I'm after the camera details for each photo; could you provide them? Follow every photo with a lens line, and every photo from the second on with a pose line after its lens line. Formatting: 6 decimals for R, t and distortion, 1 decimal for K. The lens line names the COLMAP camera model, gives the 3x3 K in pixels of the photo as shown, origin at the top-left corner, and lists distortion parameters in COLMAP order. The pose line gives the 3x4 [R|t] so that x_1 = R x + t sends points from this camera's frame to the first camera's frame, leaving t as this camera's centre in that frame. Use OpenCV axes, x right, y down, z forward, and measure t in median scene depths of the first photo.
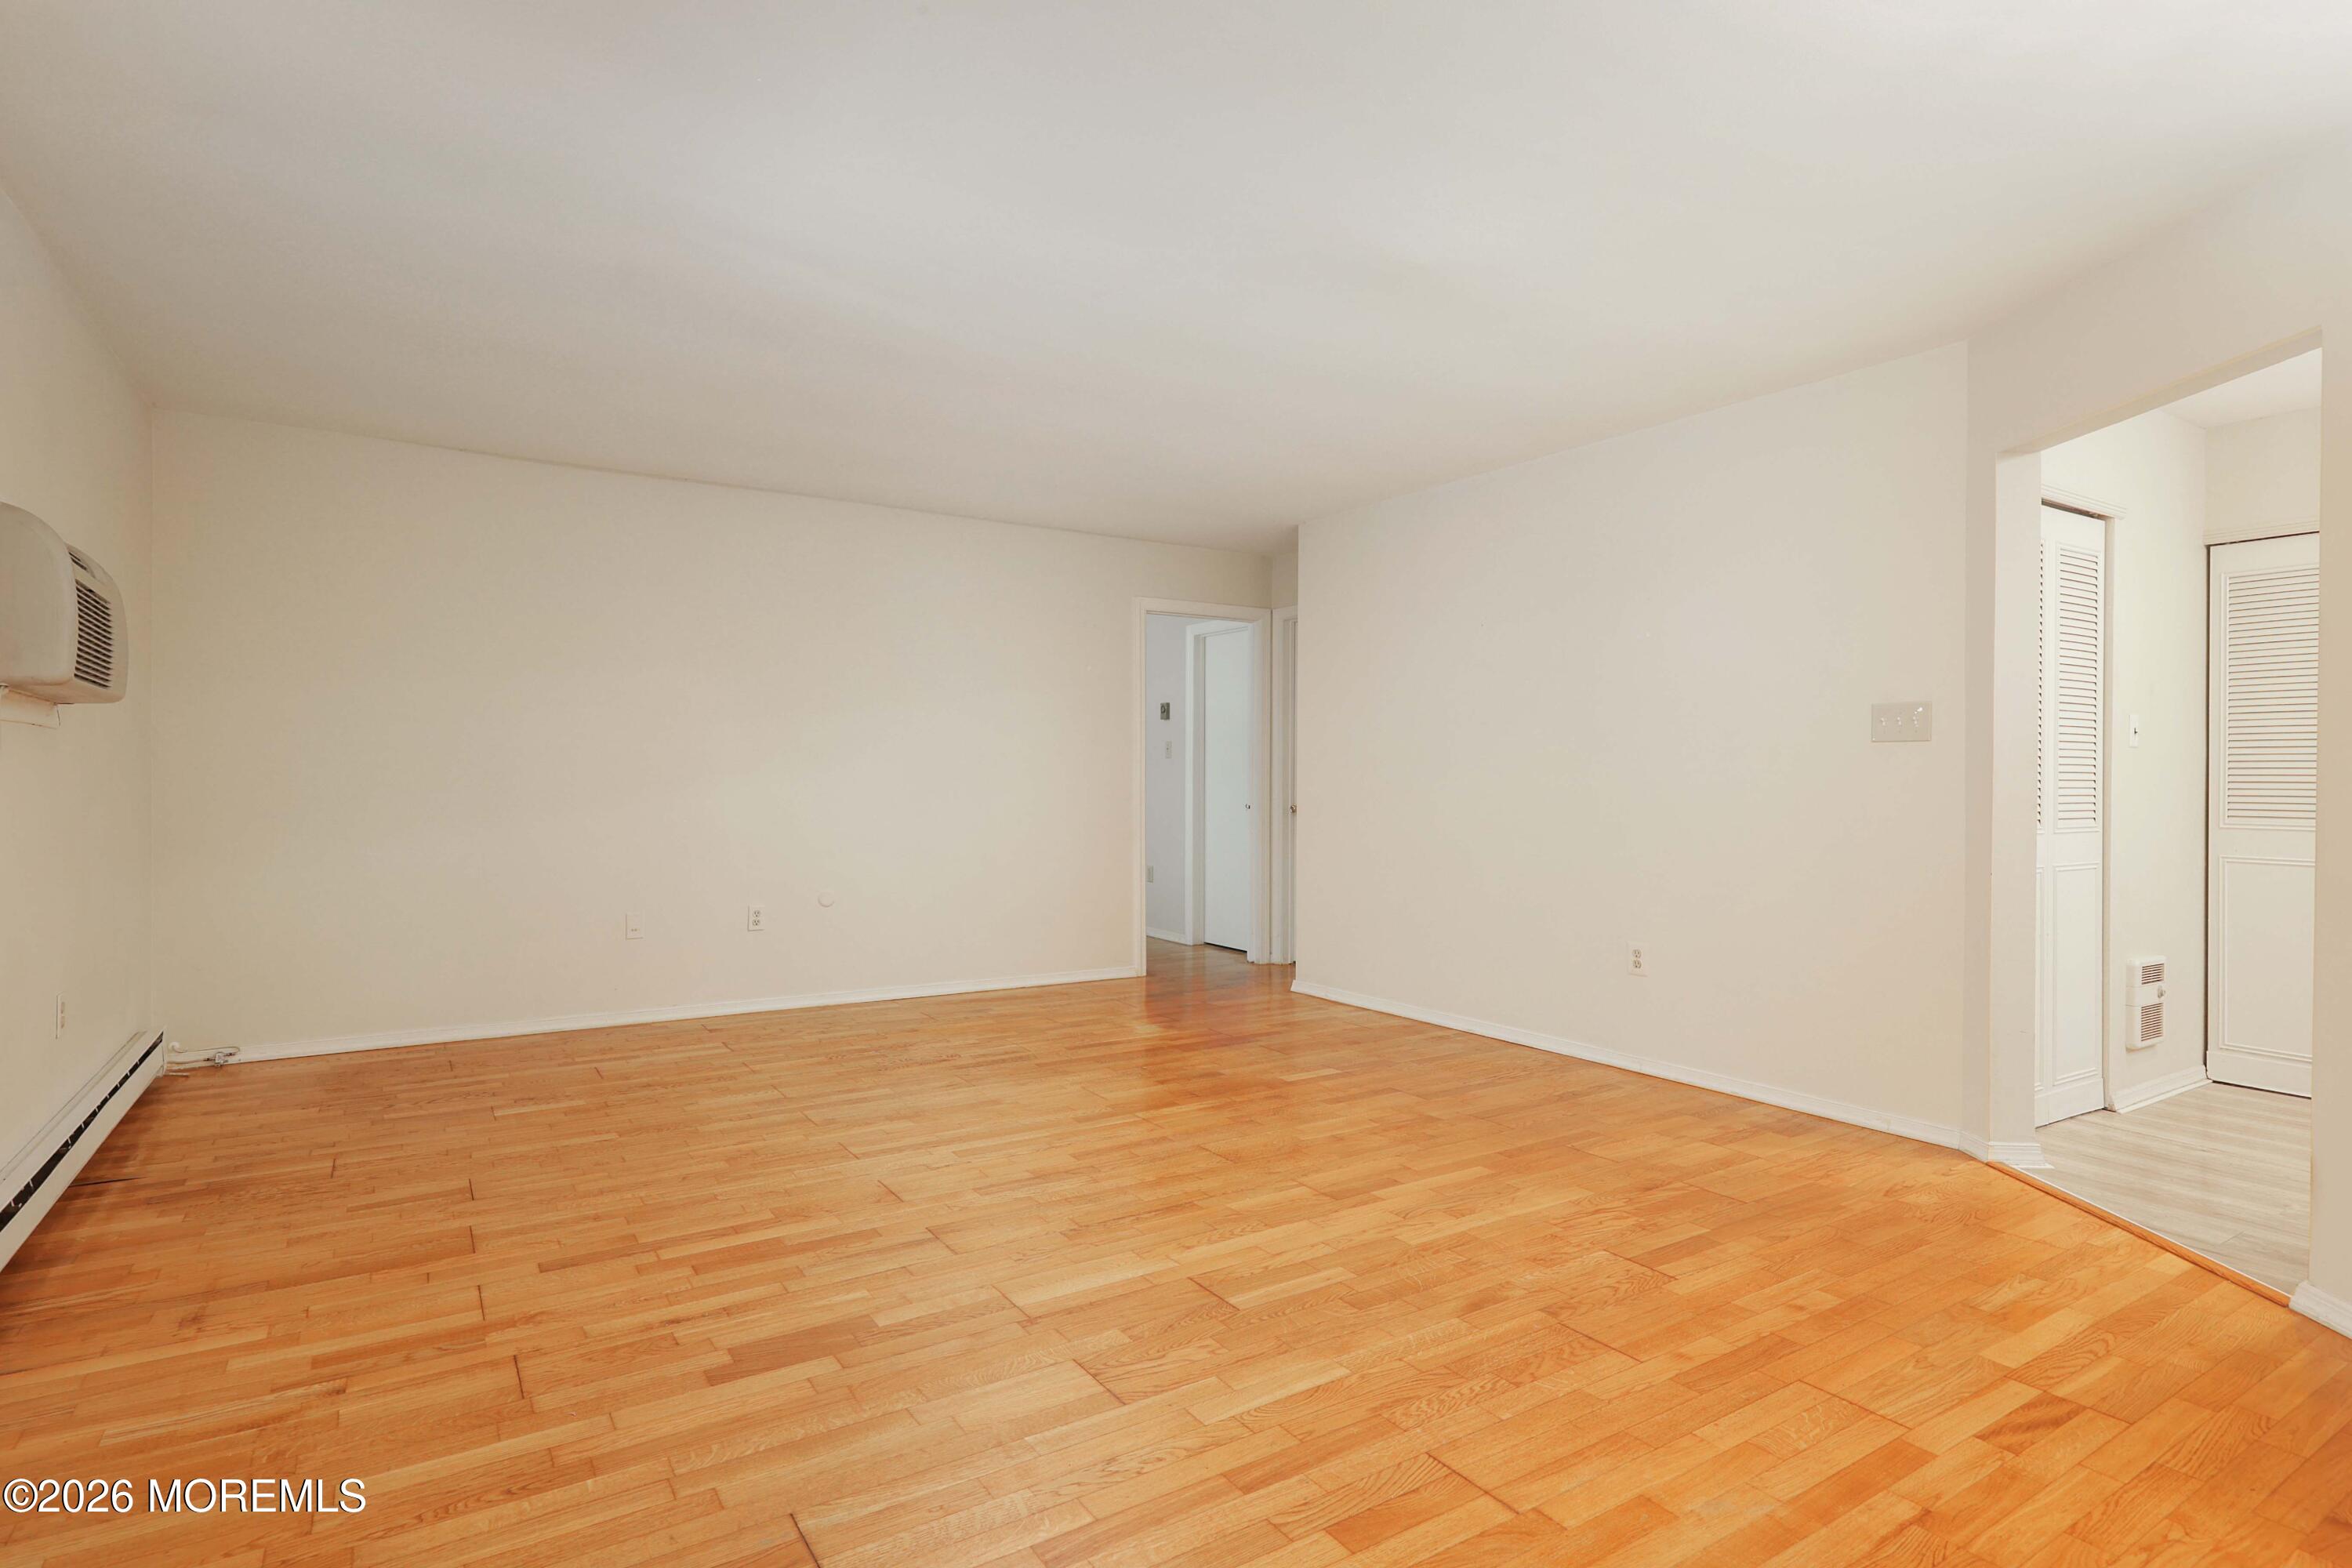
lens RADIAL K [[1169.6, 0, 1176.0], [0, 1169.6, 784.0], [0, 0, 1]] dist [-0.000050, 0.000224]
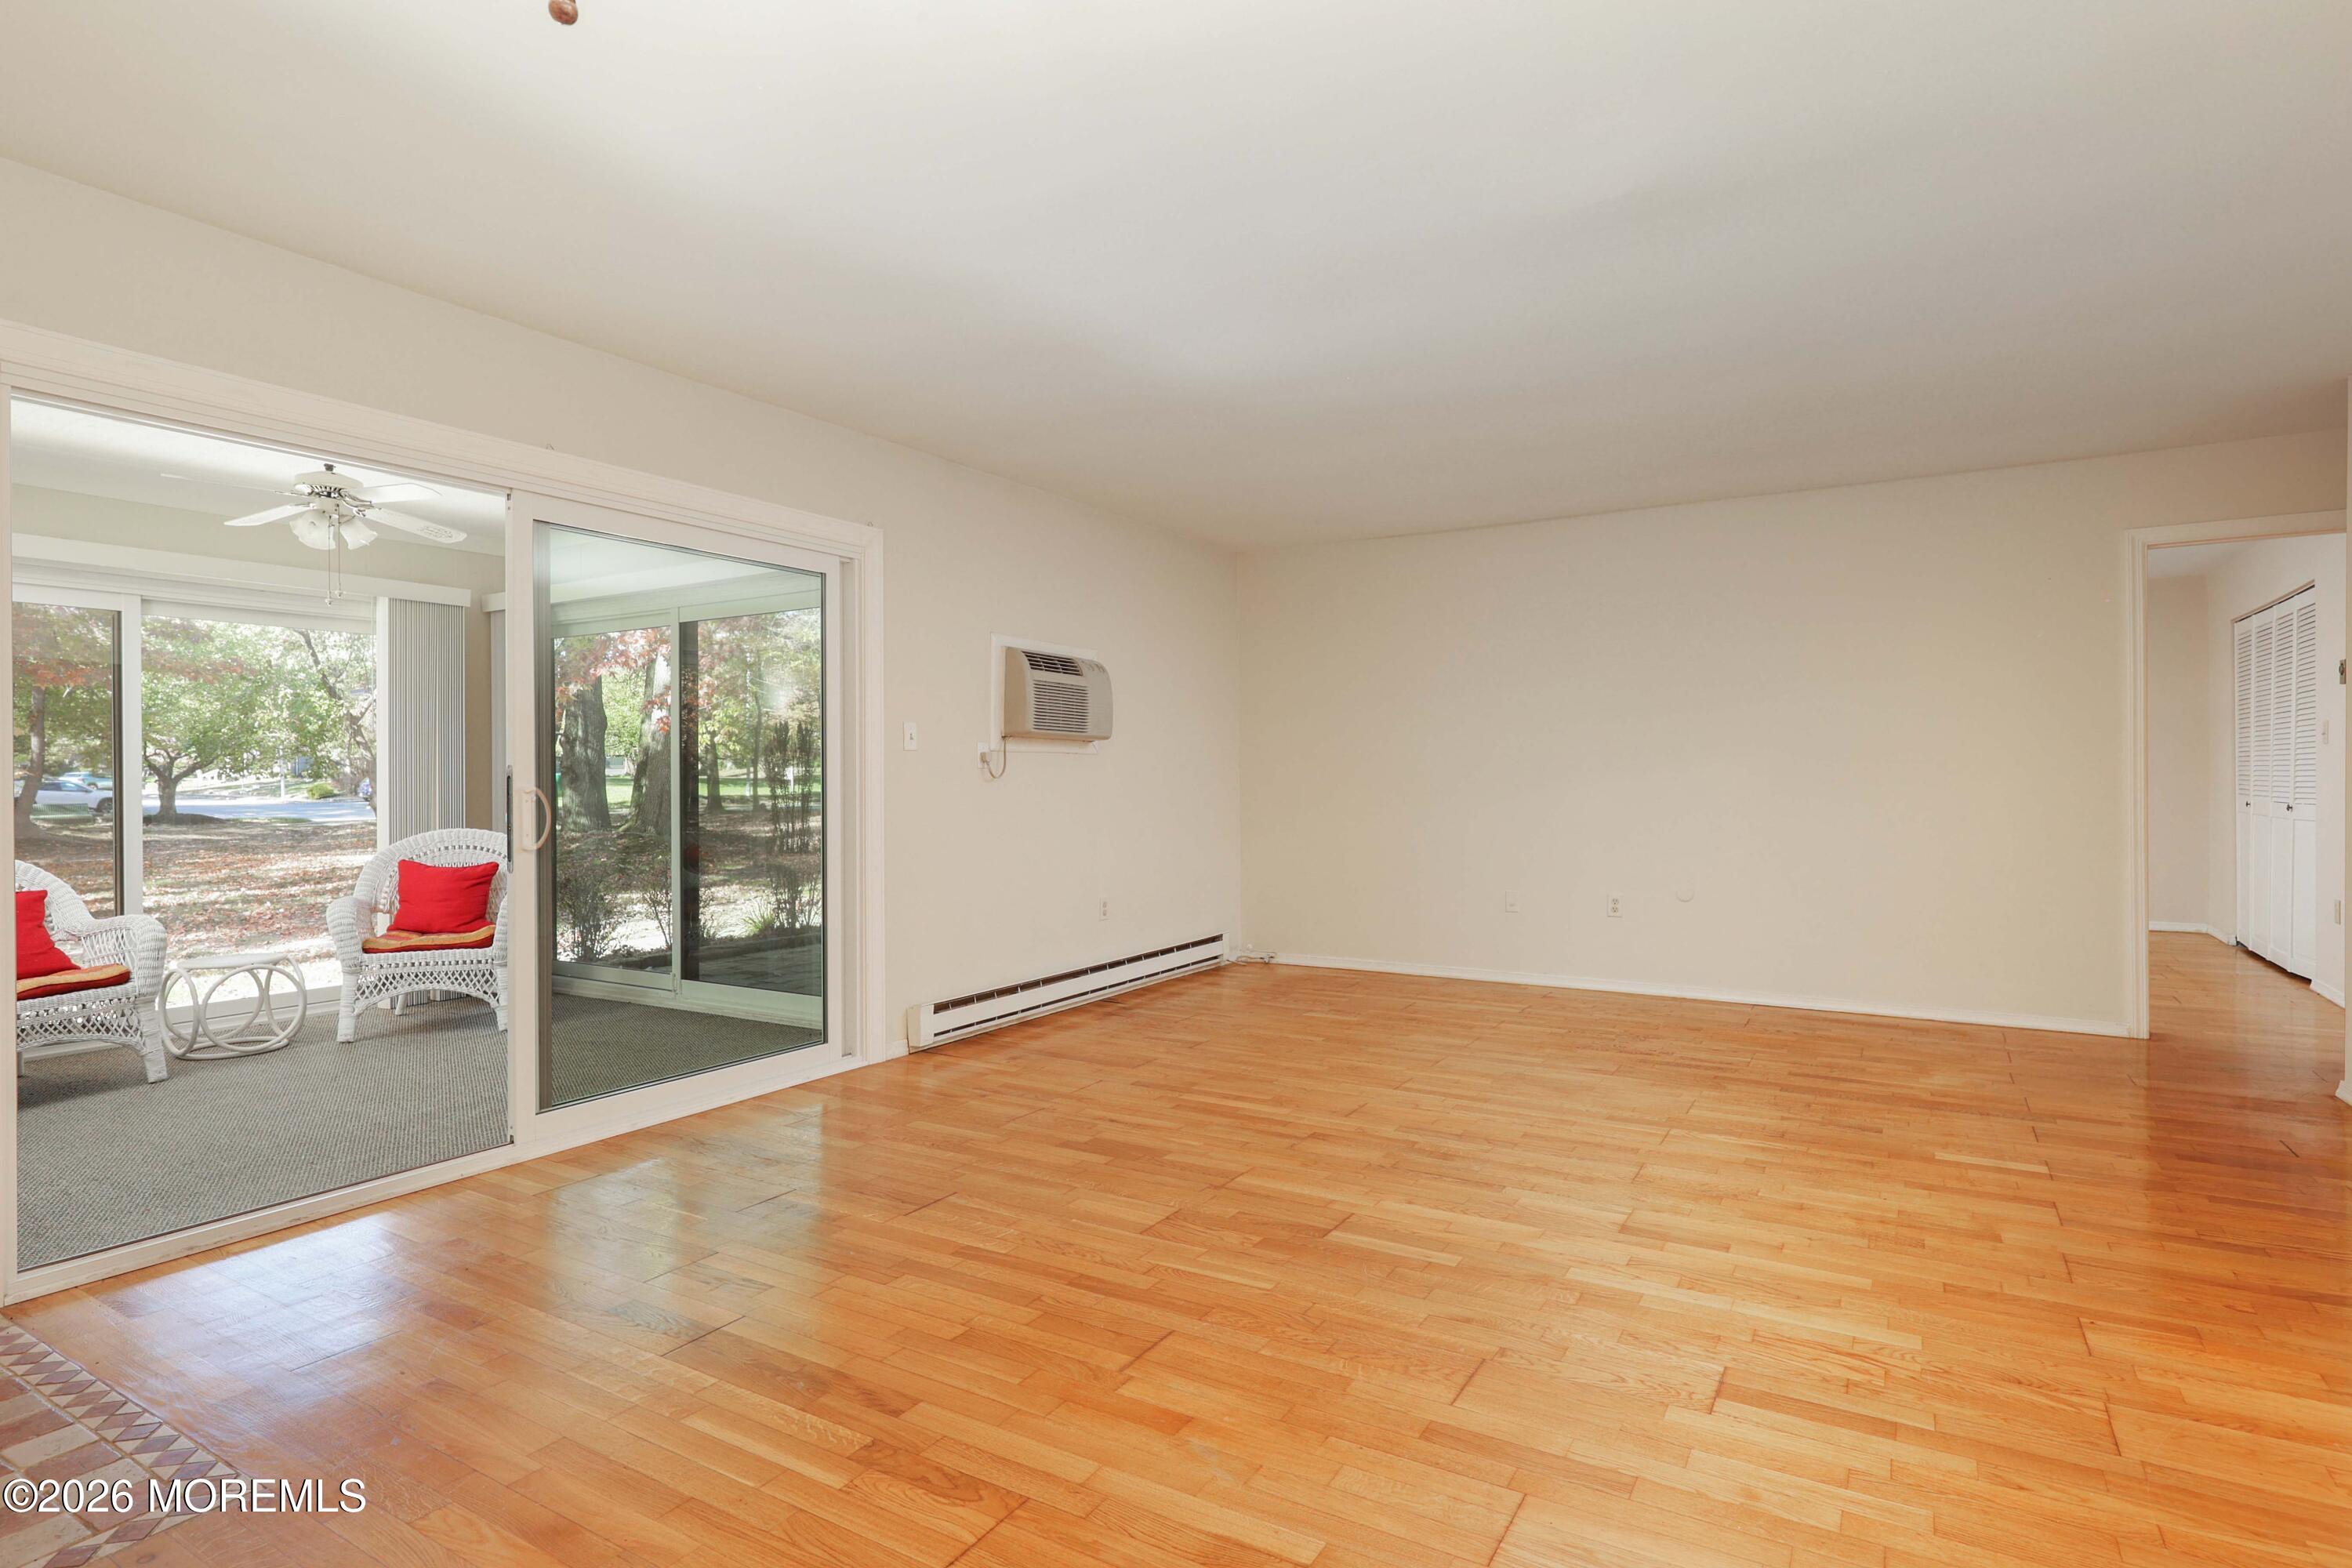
lens RADIAL K [[1189.7, 0, 1227.0], [0, 1189.7, 790.2], [0, 0, 1]] dist [0.001008, 0.000068]
pose [[0.468503, 0.001966, -0.883460, 0.867563], [0.004036, 0.999982, 0.004366, 0.000779], [0.883453, -0.005611, 0.468487, 0.303655]]
